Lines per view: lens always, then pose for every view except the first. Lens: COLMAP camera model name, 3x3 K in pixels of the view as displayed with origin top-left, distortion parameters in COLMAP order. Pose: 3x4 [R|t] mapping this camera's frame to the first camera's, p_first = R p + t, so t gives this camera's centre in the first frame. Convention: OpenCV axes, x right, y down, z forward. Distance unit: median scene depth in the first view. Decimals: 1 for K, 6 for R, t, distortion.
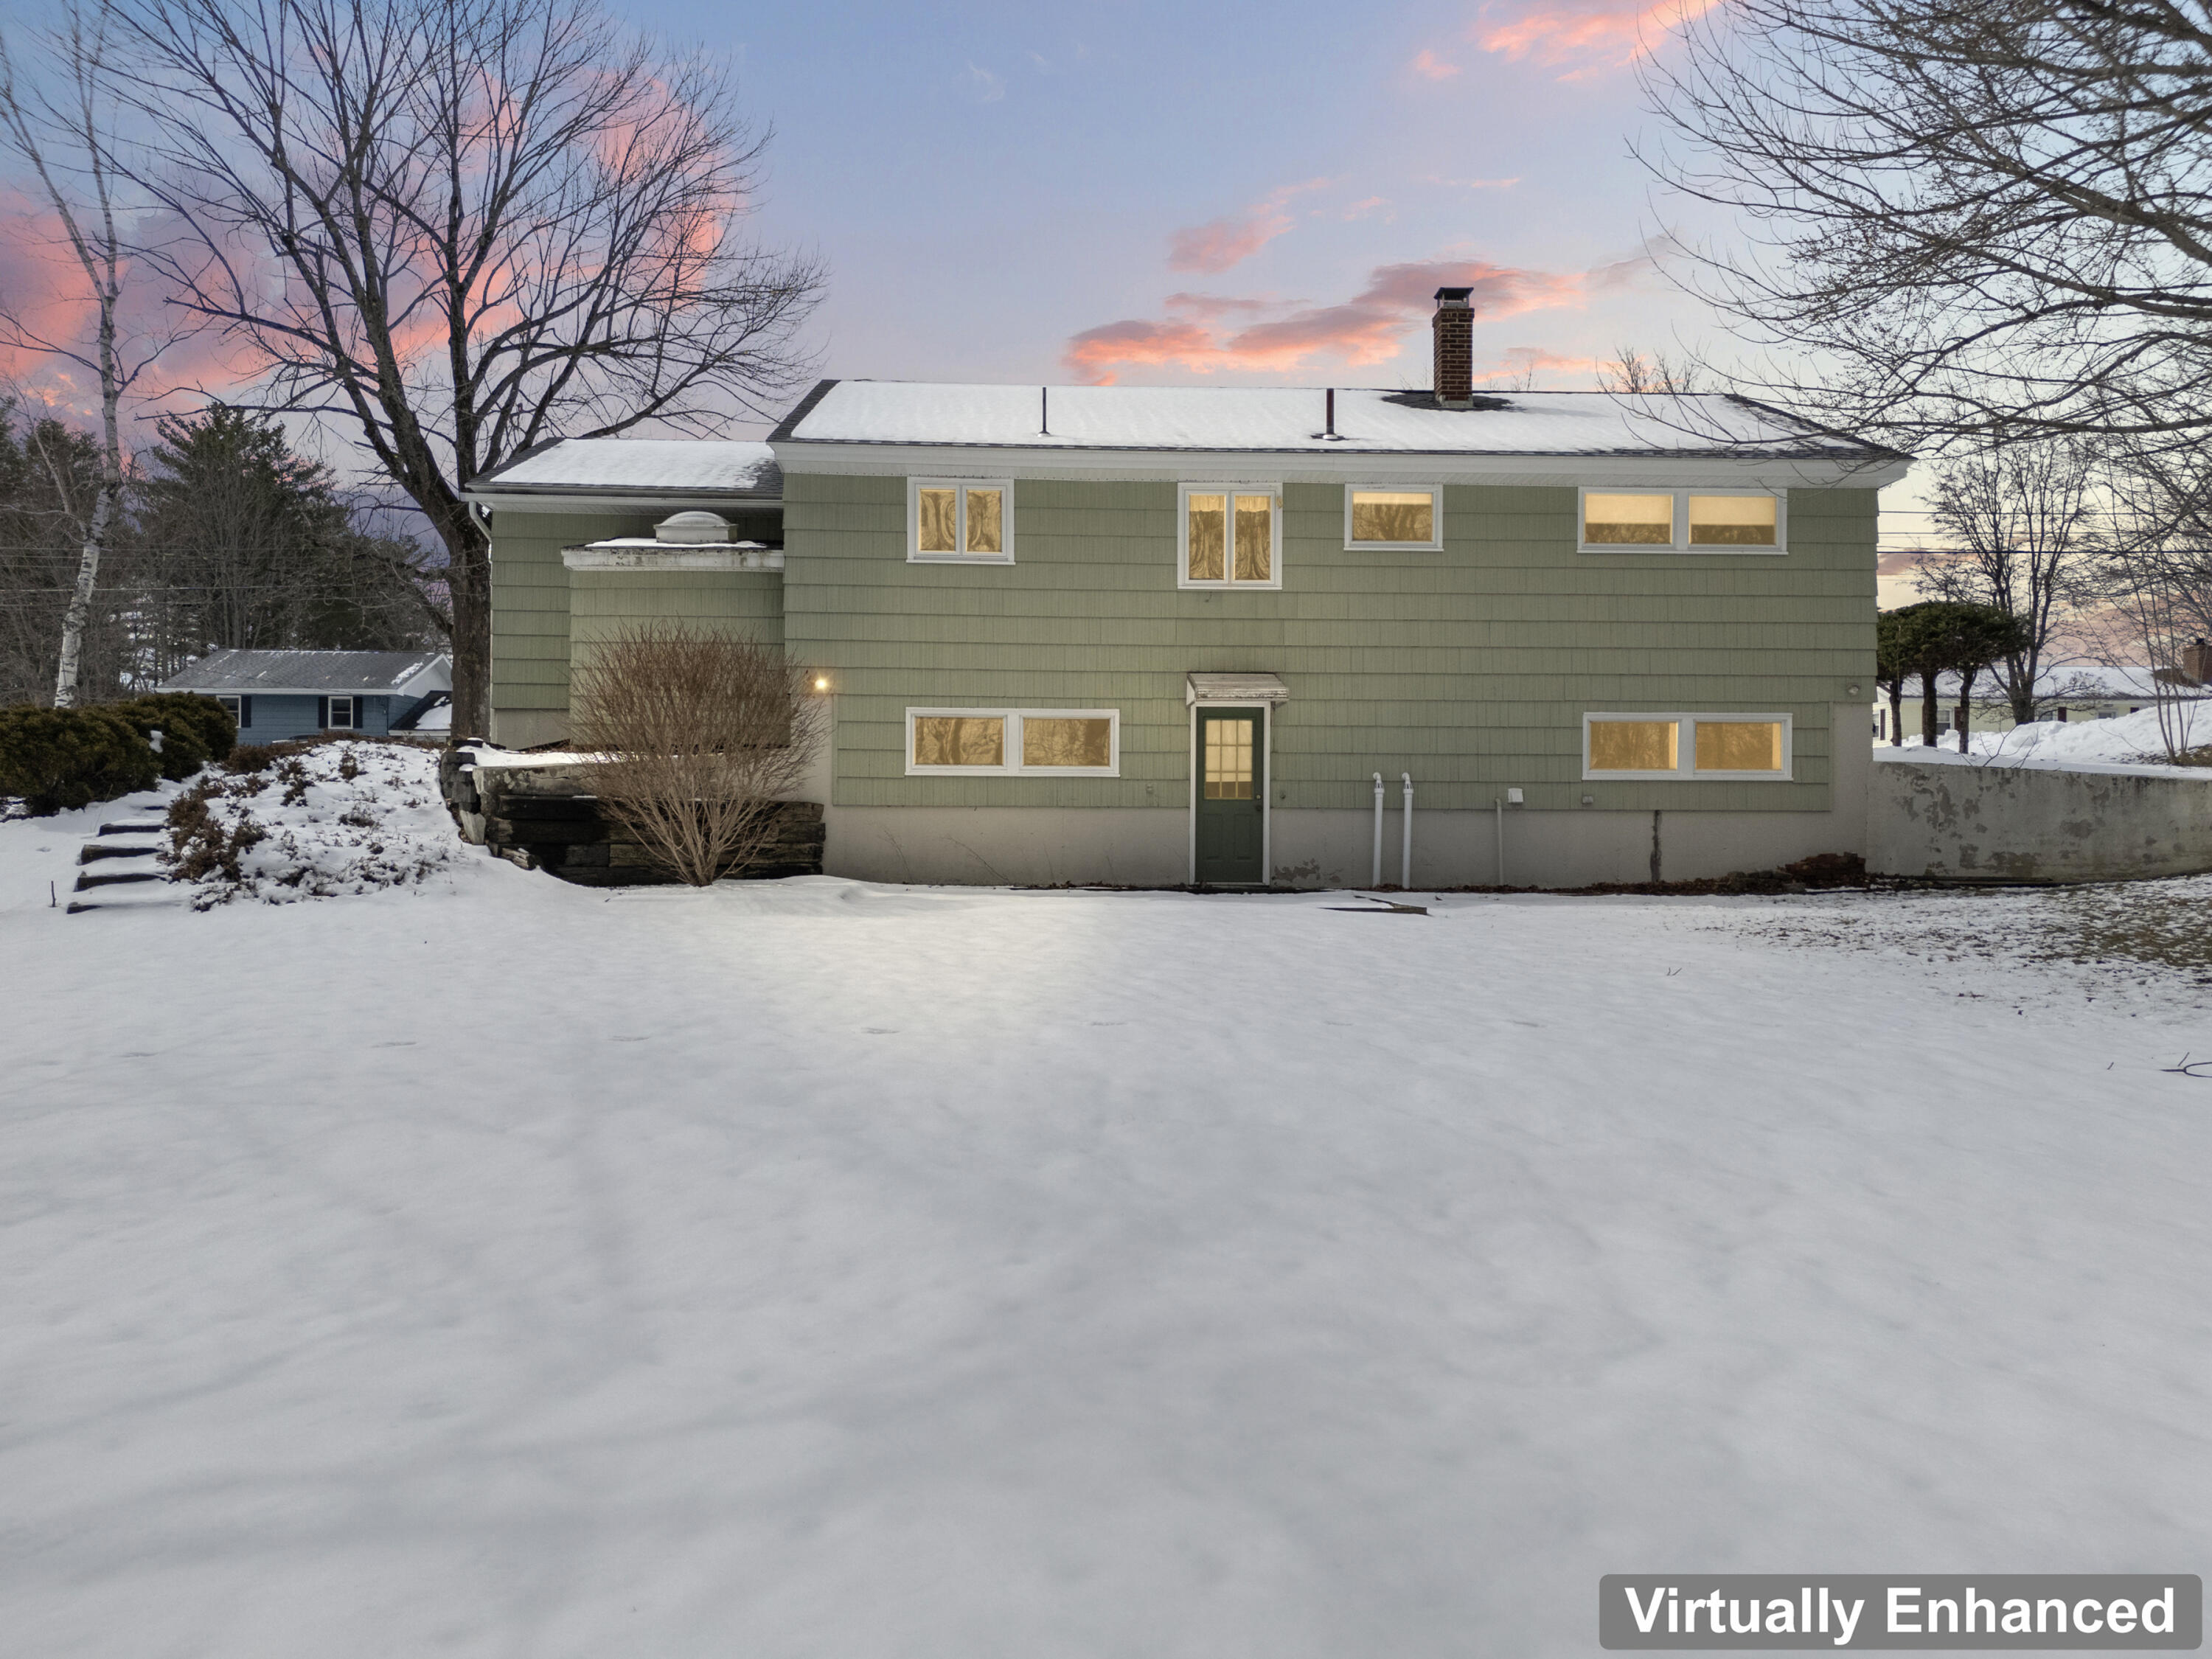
lens RADIAL K [[1599.3, 0, 1043.5], [0, 1599.3, 794.8], [0, 0, 1]] dist [0.180079, -0.212722]
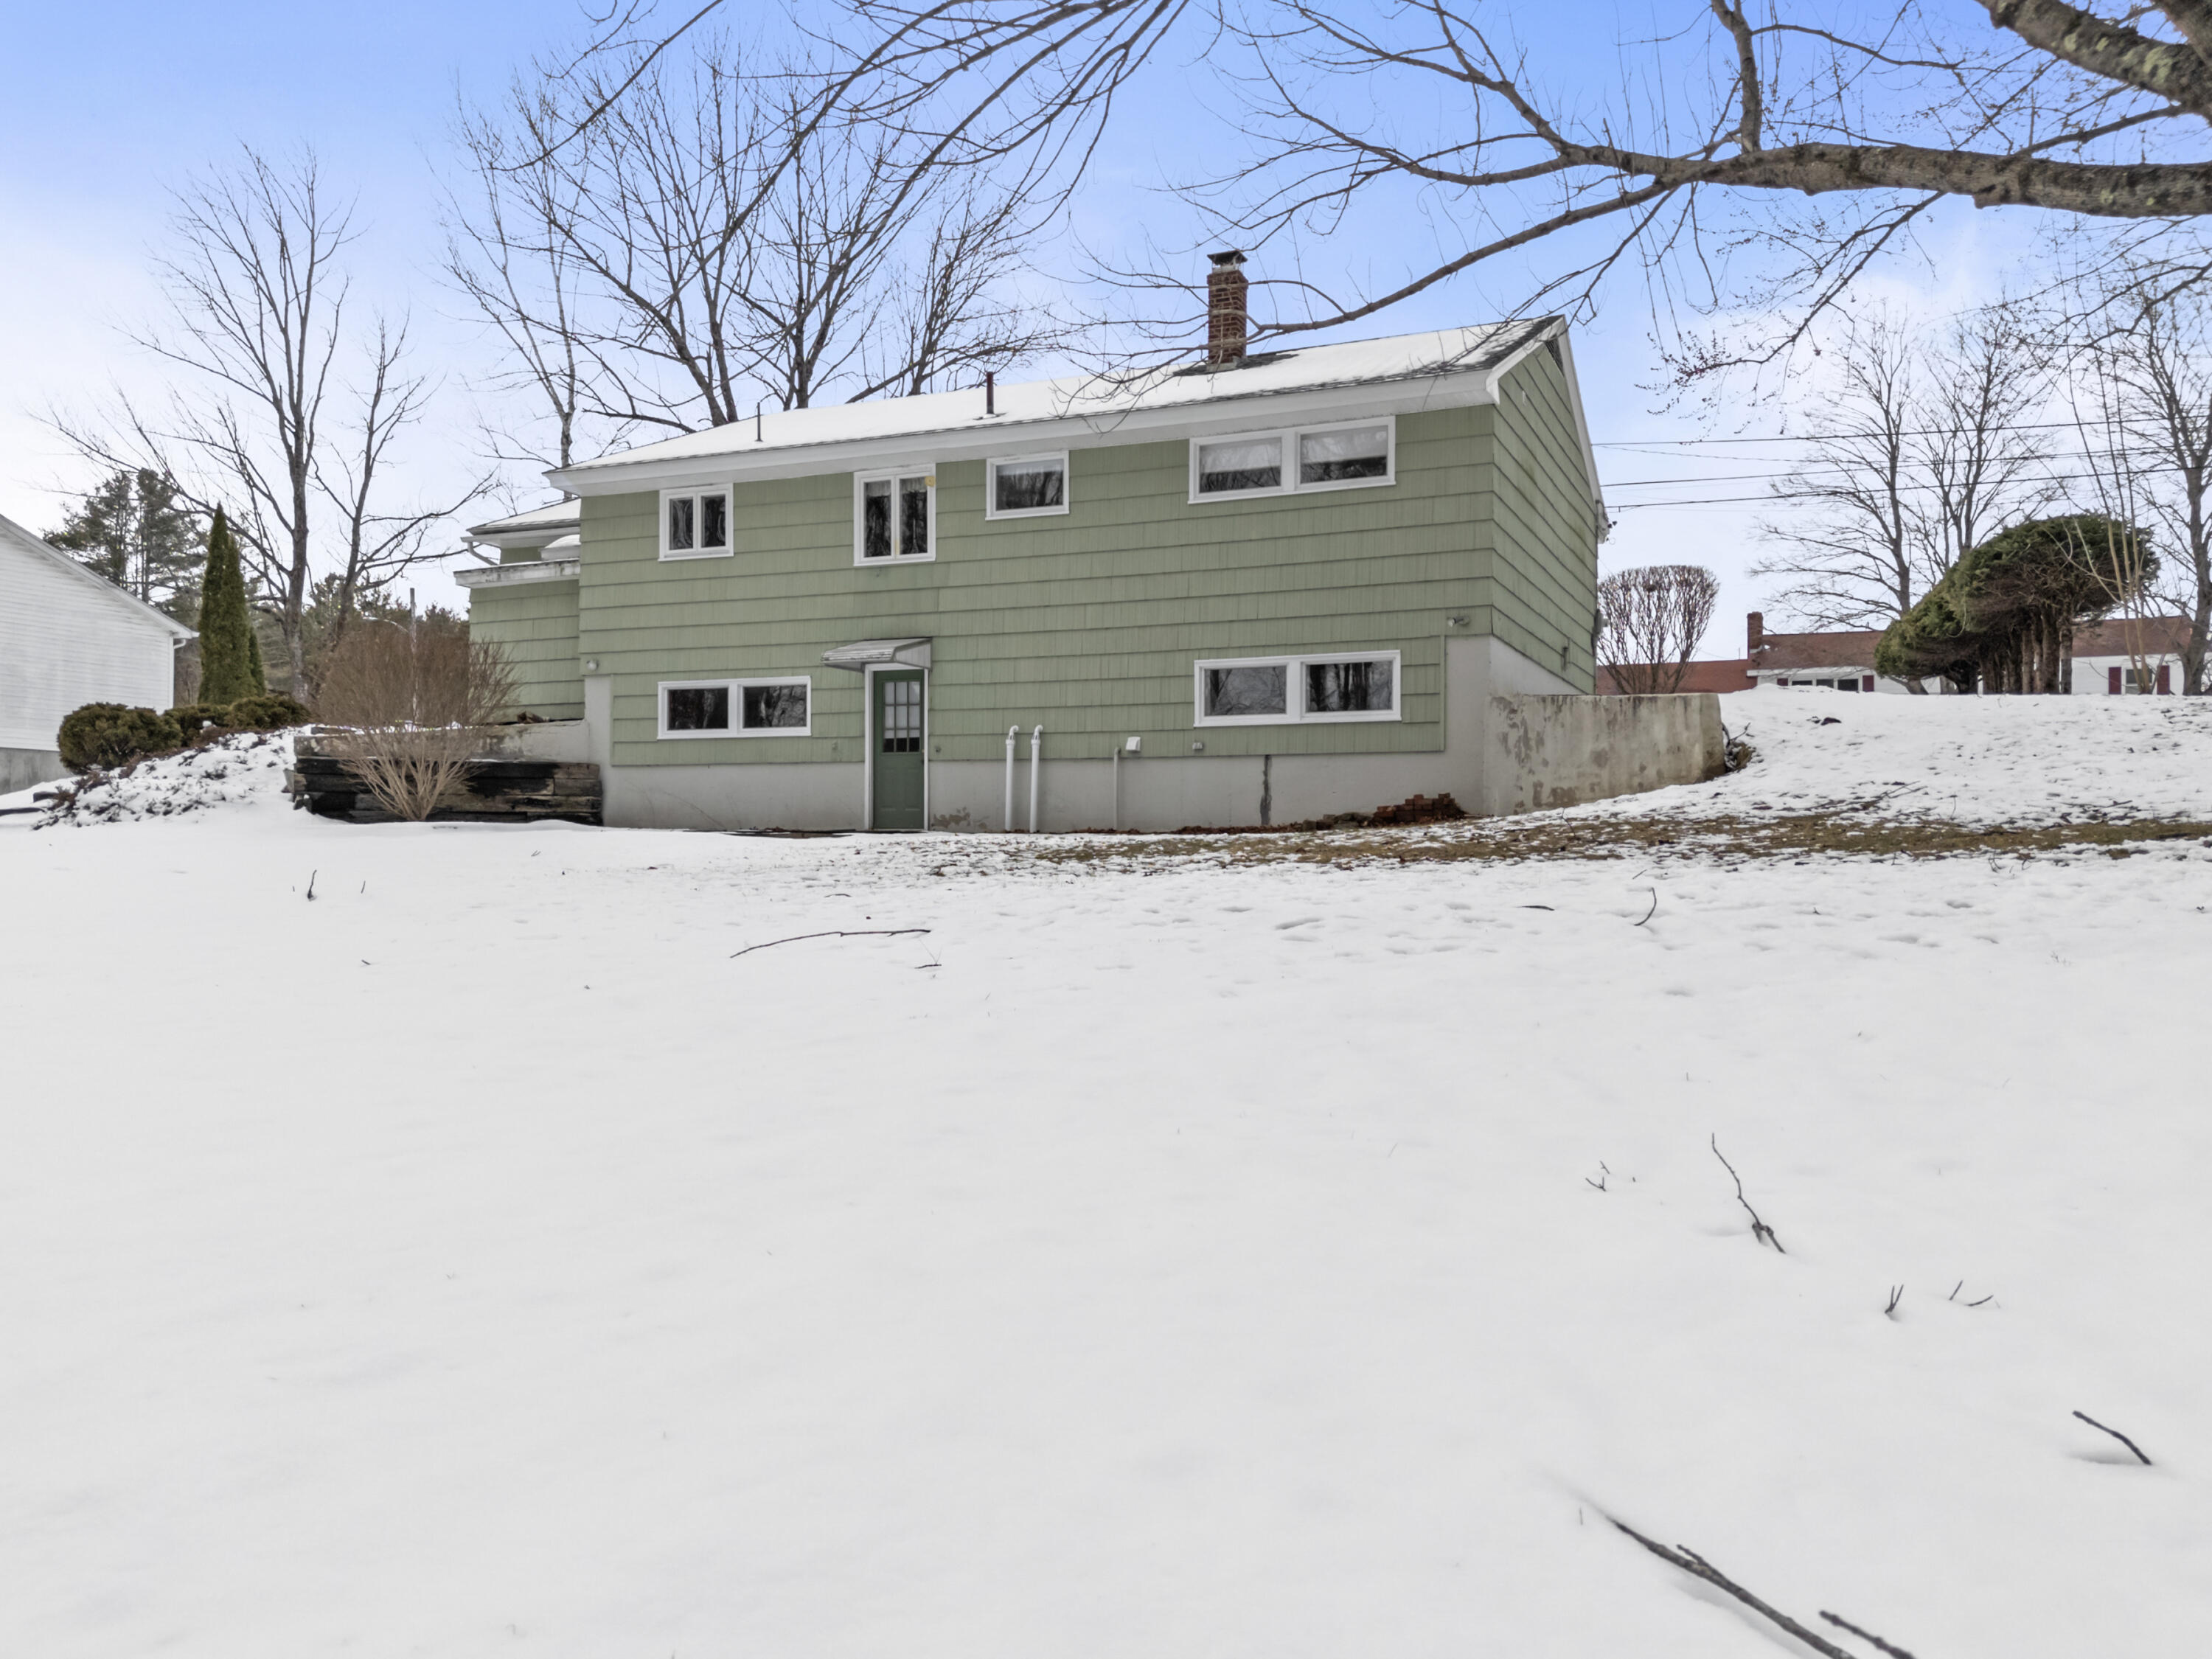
lens RADIAL K [[1599.3, 0, 1043.5], [0, 1599.3, 794.8], [0, 0, 1]] dist [0.180079, -0.212722]
pose [[0.888029, -0.012702, -0.459612, 0.710785], [0.005016, 0.999826, -0.017940, 0.051177], [0.459761, 0.013626, 0.887938, 0.069031]]
